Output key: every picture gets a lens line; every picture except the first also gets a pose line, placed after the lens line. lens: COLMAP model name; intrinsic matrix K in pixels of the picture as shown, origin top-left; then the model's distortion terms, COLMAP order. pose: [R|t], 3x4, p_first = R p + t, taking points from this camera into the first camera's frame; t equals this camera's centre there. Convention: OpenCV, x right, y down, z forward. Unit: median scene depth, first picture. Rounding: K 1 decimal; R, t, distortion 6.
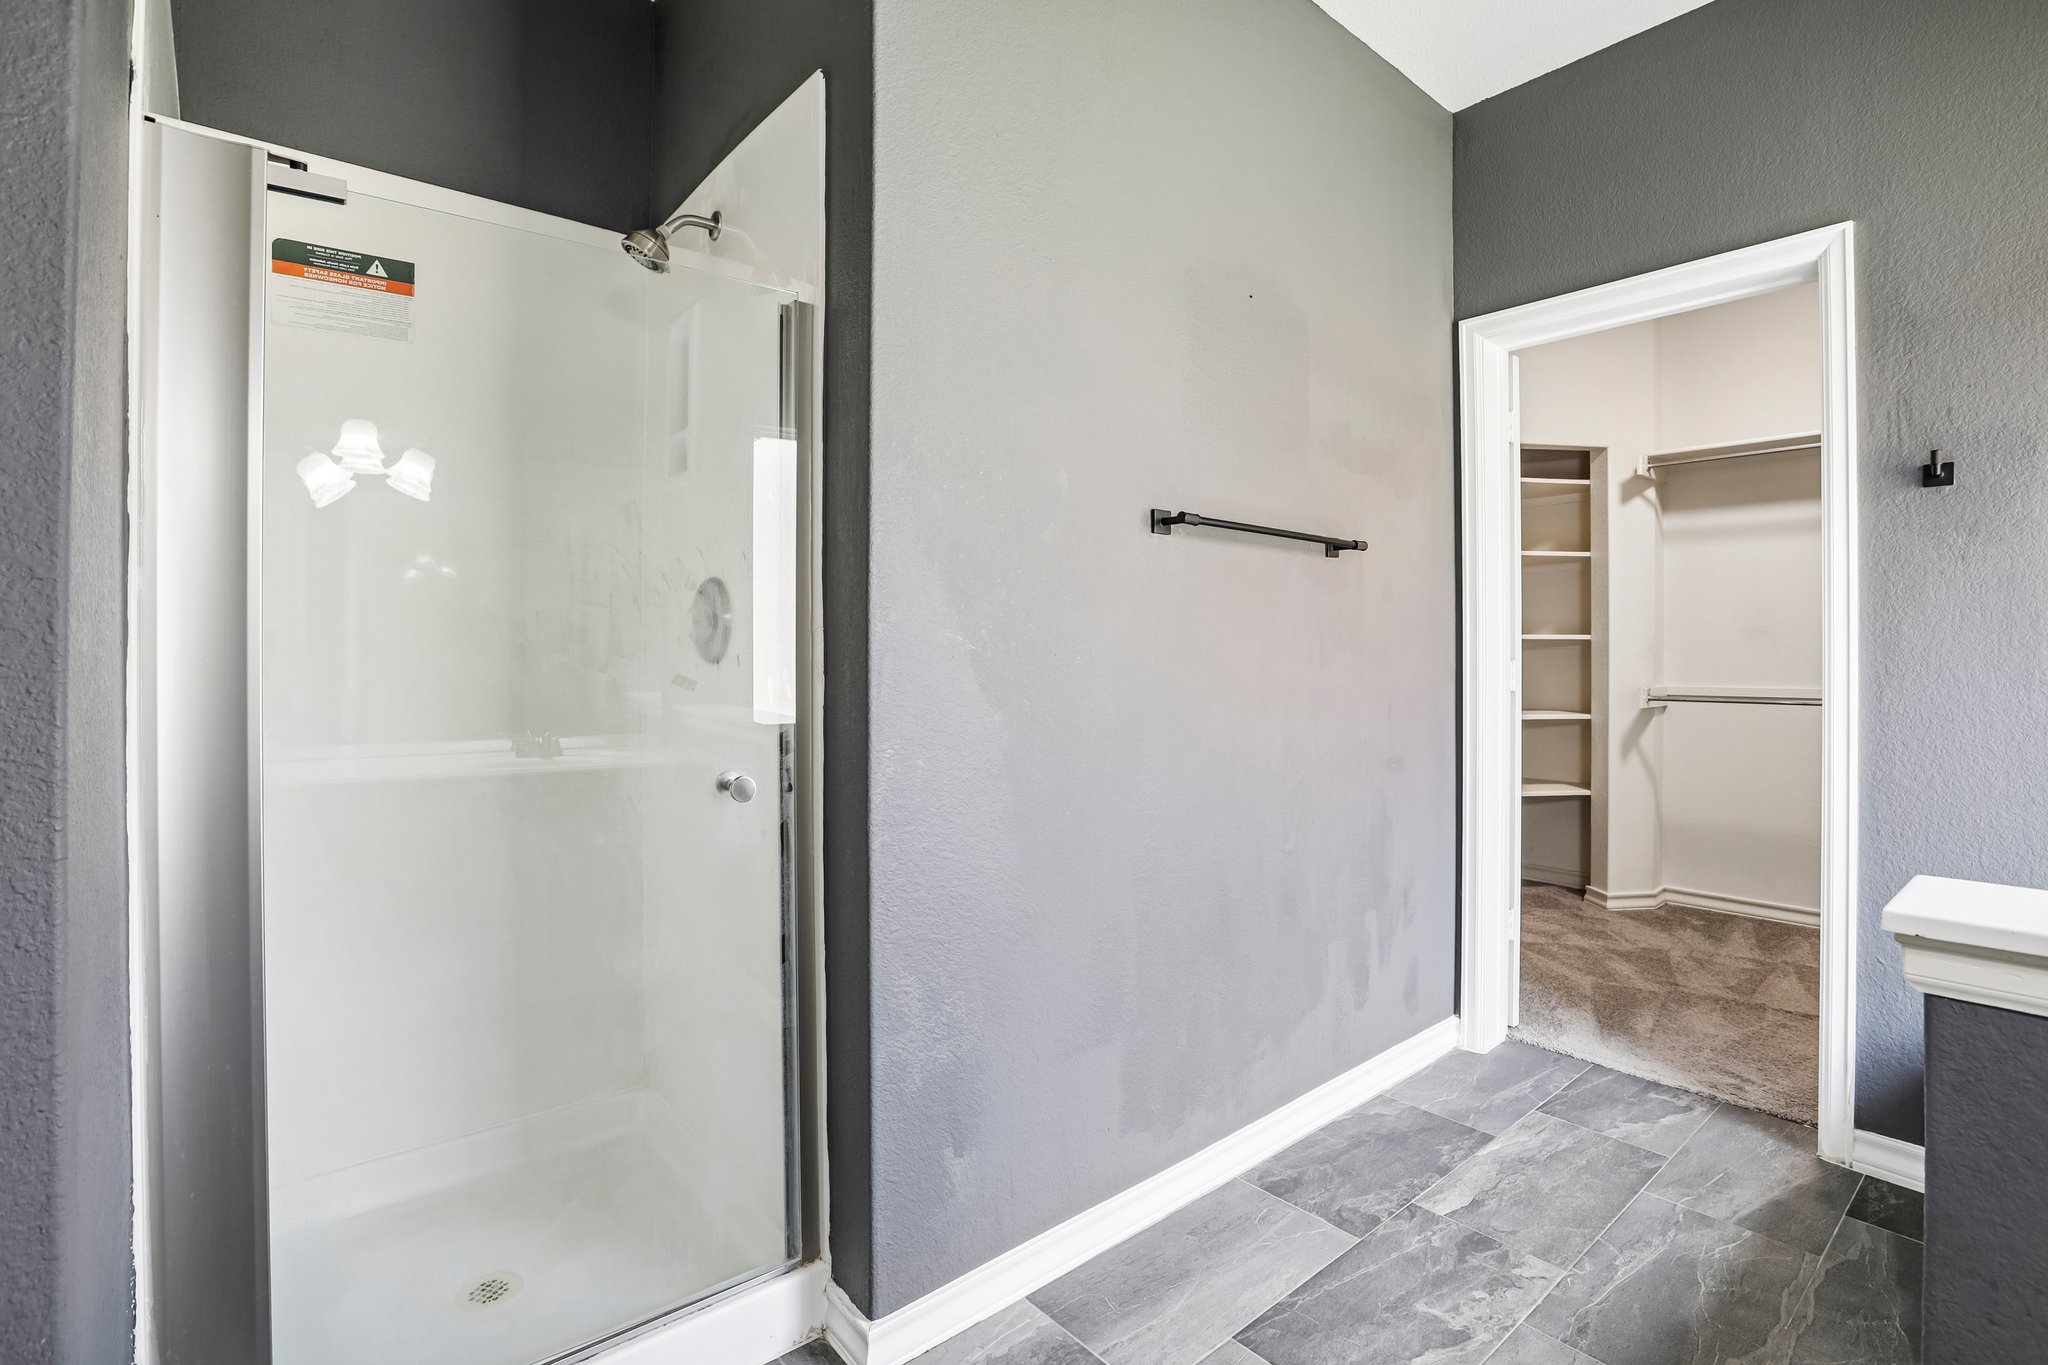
lens RADIAL K [[947.0, 0, 1025.3], [0, 947.0, 650.9], [0, 0, 1]] dist [-0.050232, 0.012444]
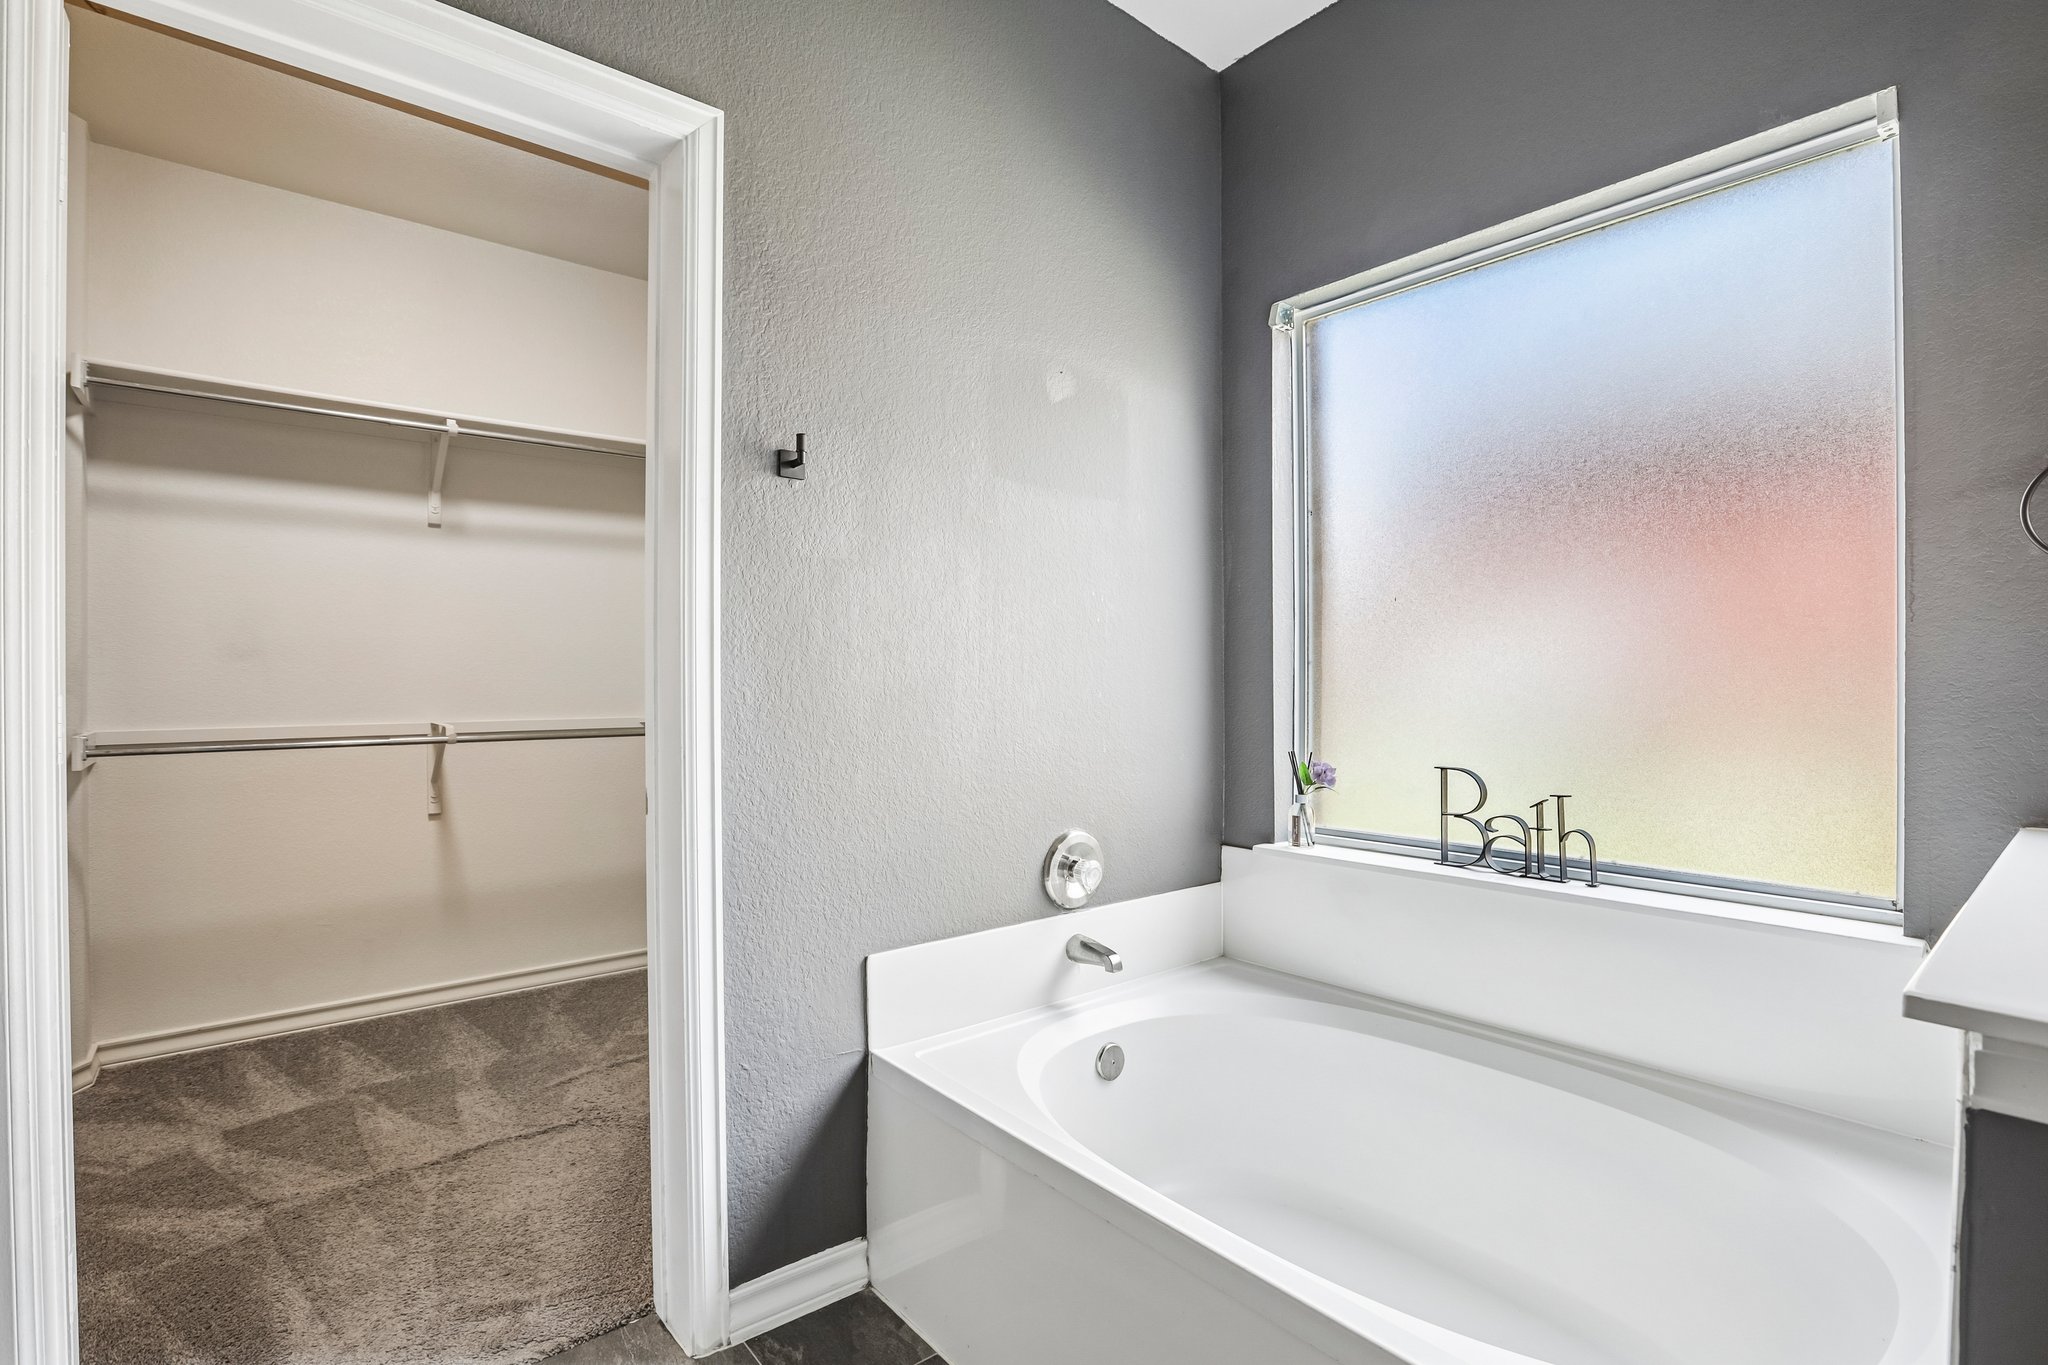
lens RADIAL K [[942.7, 0, 1024.3], [0, 942.7, 688.0], [0, 0, 1]] dist [-0.048443, 0.013631]
pose [[-0.000082, -0.006540, 0.999979, 0.114611], [-0.001077, 0.999978, 0.006540, 0.005124], [-0.999999, -0.001077, -0.000089, 0.645439]]
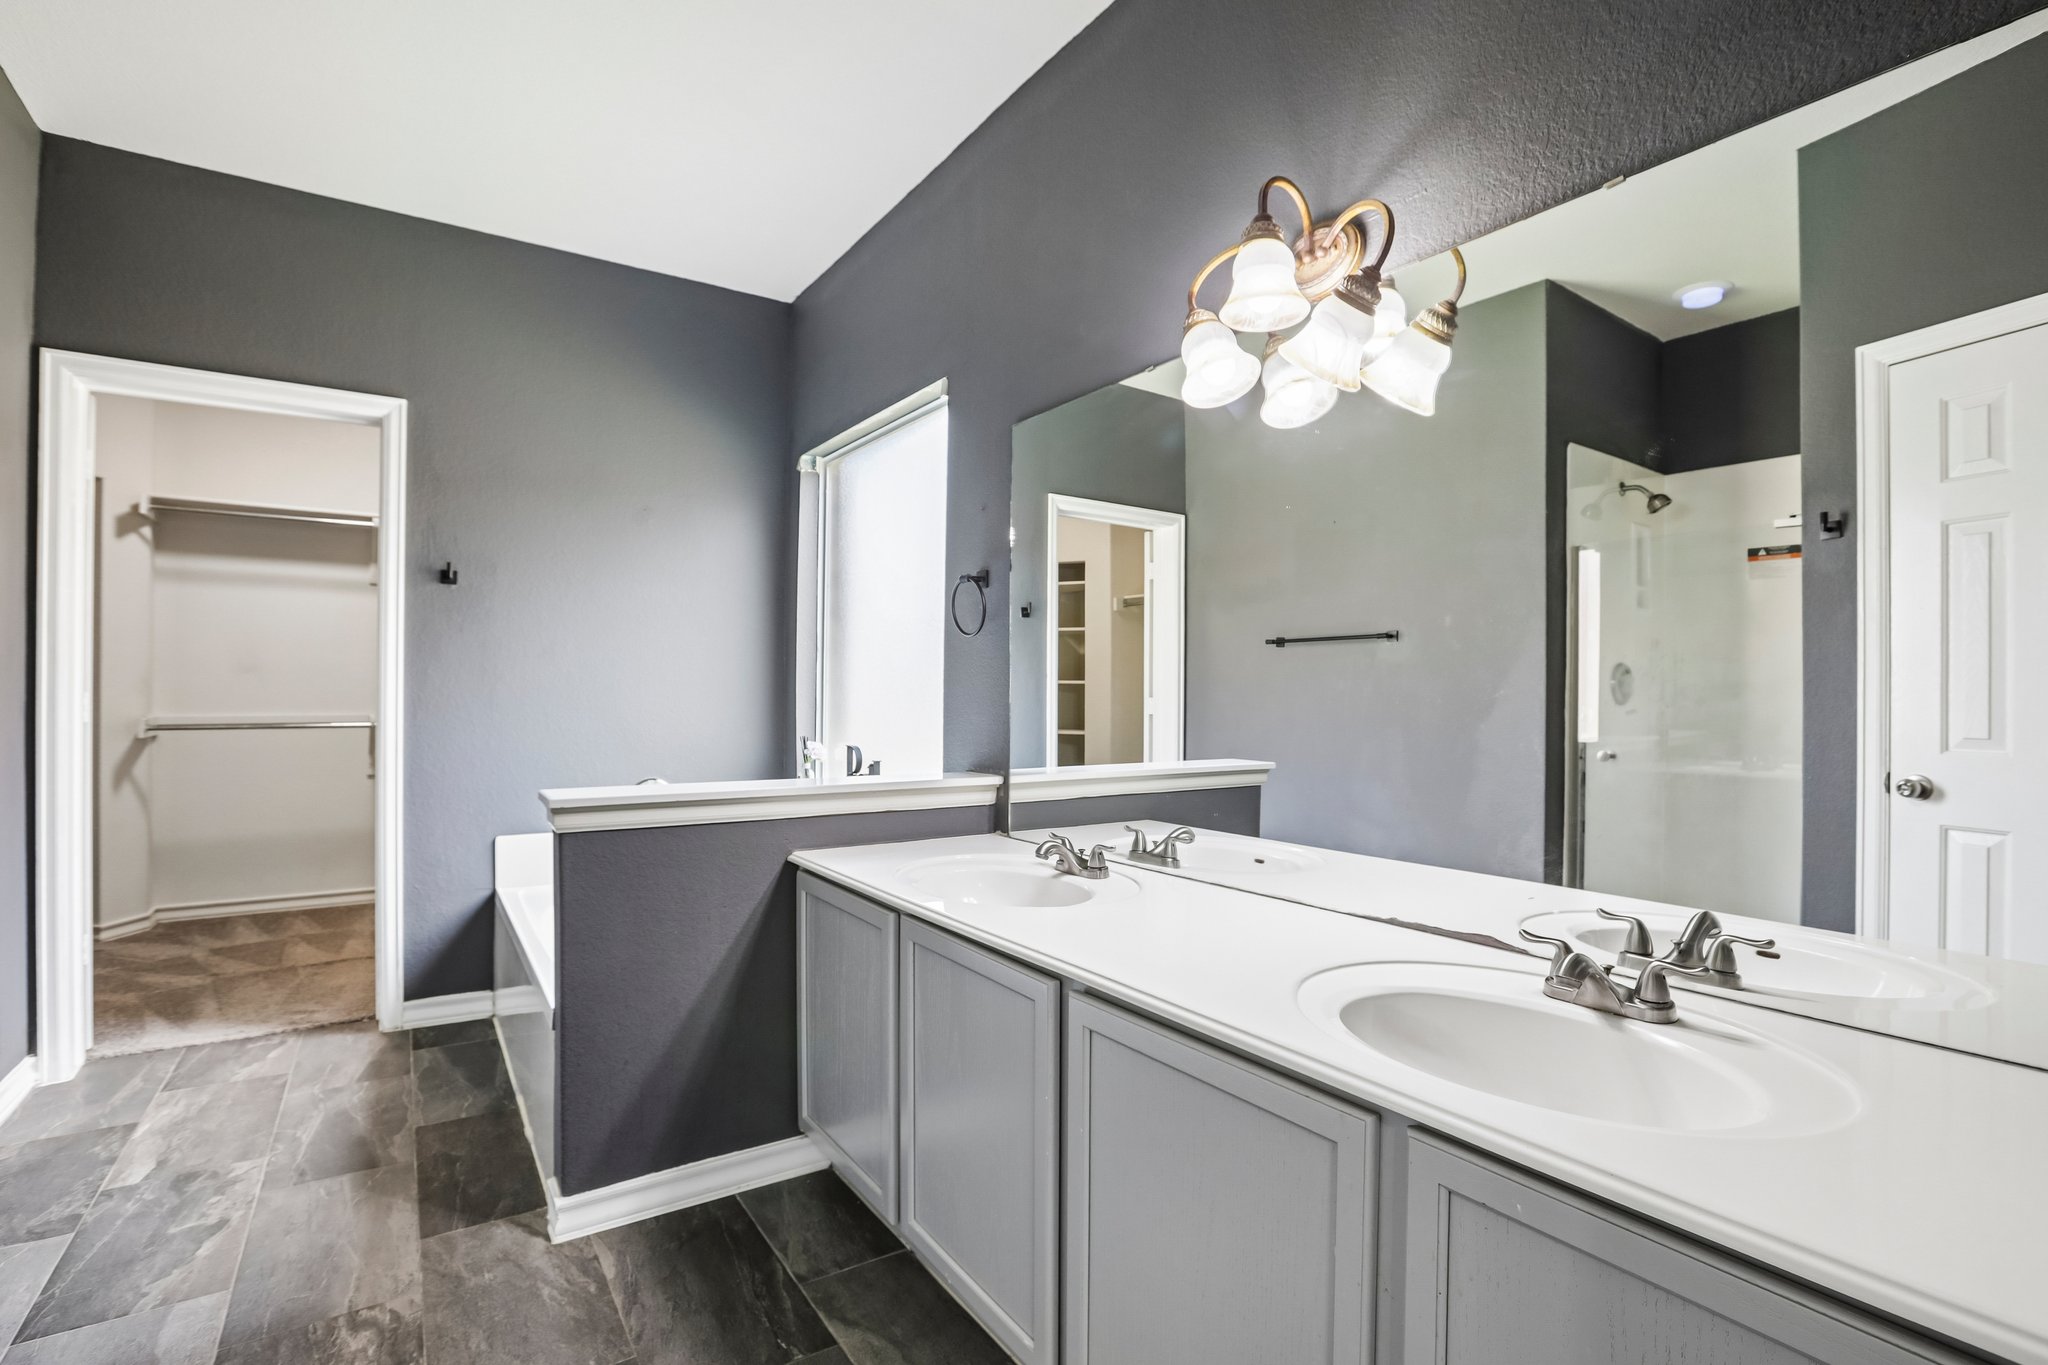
lens RADIAL K [[942.7, 0, 1024.3], [0, 942.7, 688.0], [0, 0, 1]] dist [-0.048443, 0.013631]
pose [[0.099317, 0.002352, 0.995053, -0.436186], [-0.008942, 0.999959, -0.001471, -0.002913], [-0.995016, -0.008751, 0.099334, -0.148801]]
